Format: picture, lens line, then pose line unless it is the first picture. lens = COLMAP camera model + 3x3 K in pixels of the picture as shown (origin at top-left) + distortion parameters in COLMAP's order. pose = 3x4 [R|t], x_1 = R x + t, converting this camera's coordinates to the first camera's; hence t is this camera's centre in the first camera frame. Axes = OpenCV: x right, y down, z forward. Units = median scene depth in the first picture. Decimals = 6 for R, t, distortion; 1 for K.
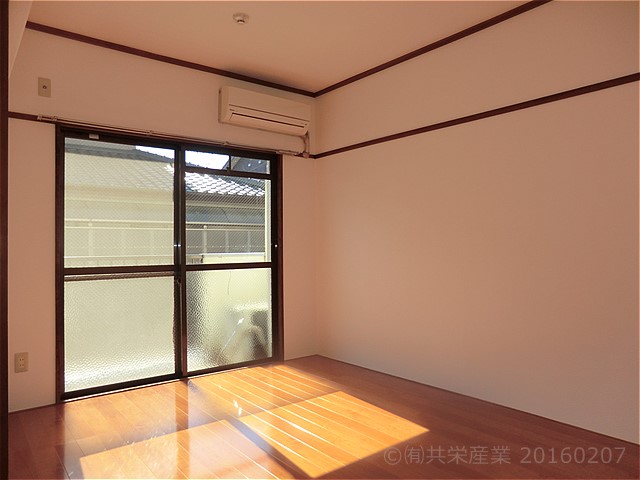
lens RADIAL K [[484.2, 0, 323.1], [0, 484.2, 240.7], [0, 0, 1]] dist [-0.043347, 0.001513]
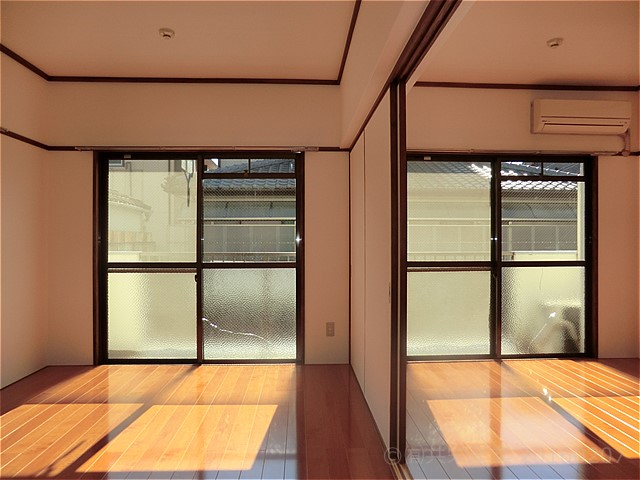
lens RADIAL K [[462.2, 0, 318.3], [0, 462.2, 243.7], [0, 0, 1]] dist [-0.069523, 0.063378]
pose [[0.805596, 0.007798, -0.592414, 0.010219], [0.001706, 0.999879, 0.015481, -0.009906], [0.592463, -0.013482, 0.805485, -0.133756]]
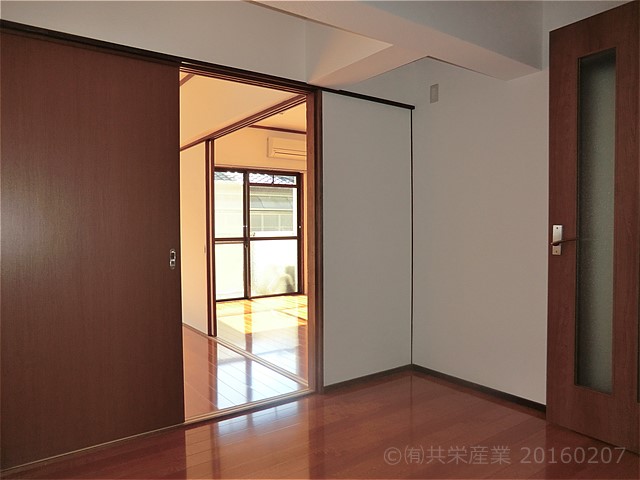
lens RADIAL K [[462.2, 0, 322.1], [0, 462.2, 240.8], [0, 0, 1]] dist [-0.069523, 0.063378]
pose [[0.998618, 0.003652, -0.052421, 0.075259], [-0.001125, 0.998839, 0.048168, -0.019972], [0.052536, -0.048043, 0.997463, -0.701061]]
